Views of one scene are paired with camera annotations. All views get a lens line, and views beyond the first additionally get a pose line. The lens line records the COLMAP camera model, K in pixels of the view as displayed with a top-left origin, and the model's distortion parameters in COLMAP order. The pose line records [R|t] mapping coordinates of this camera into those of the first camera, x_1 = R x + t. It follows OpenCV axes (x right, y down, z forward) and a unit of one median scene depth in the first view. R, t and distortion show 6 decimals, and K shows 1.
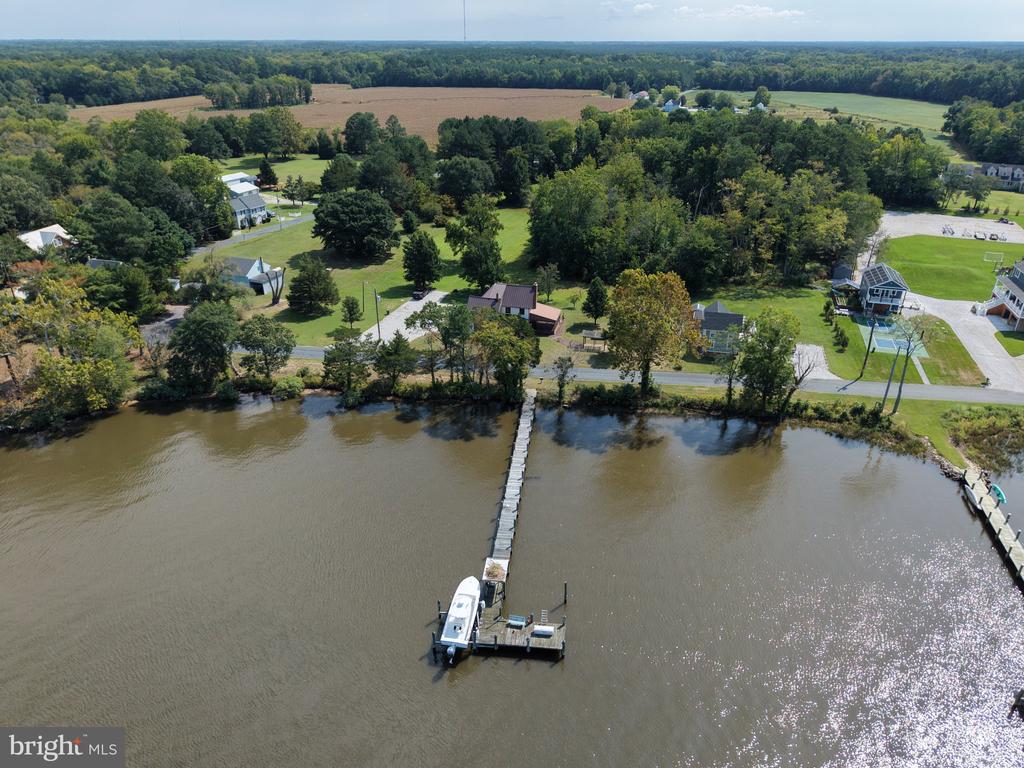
lens RADIAL K [[695.7, 0, 511.9], [0, 695.7, 435.7], [0, 0, 1]] dist [-0.004972, 0.001163]
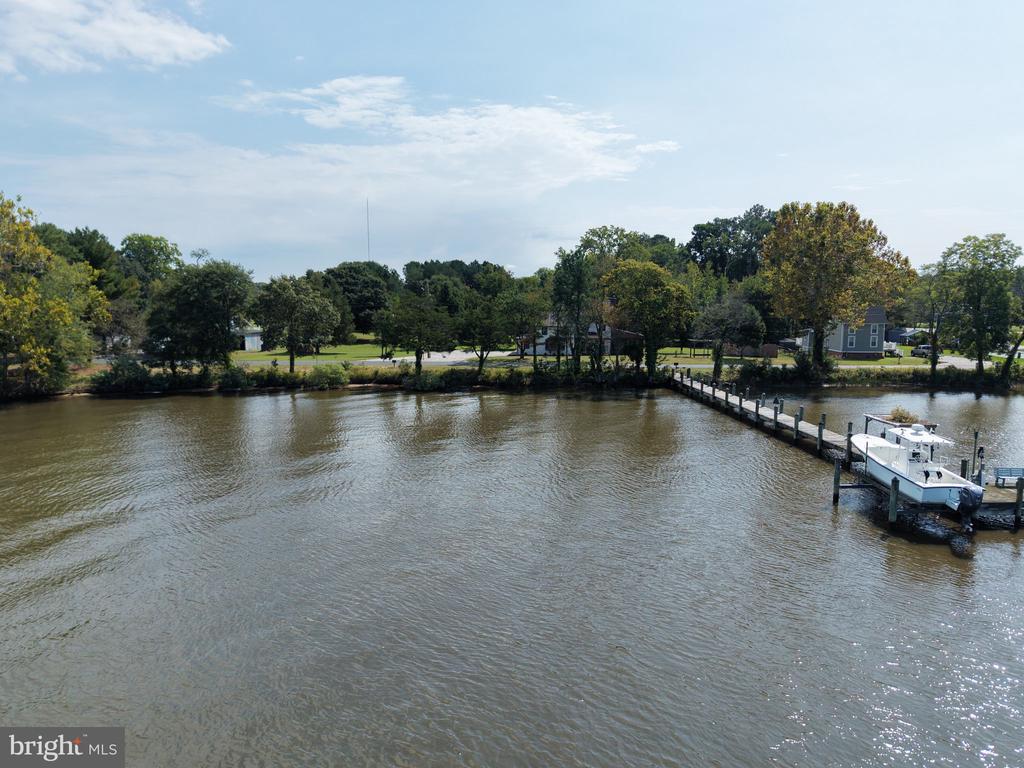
lens RADIAL K [[720.8, 0, 507.4], [0, 720.8, 363.3], [0, 0, 1]] dist [-0.010772, 0.000879]
pose [[0.988283, -0.024990, 0.150571, -0.256339], [0.088583, 0.897270, -0.432504, 0.237883], [-0.124295, 0.440775, 0.888970, 0.357737]]
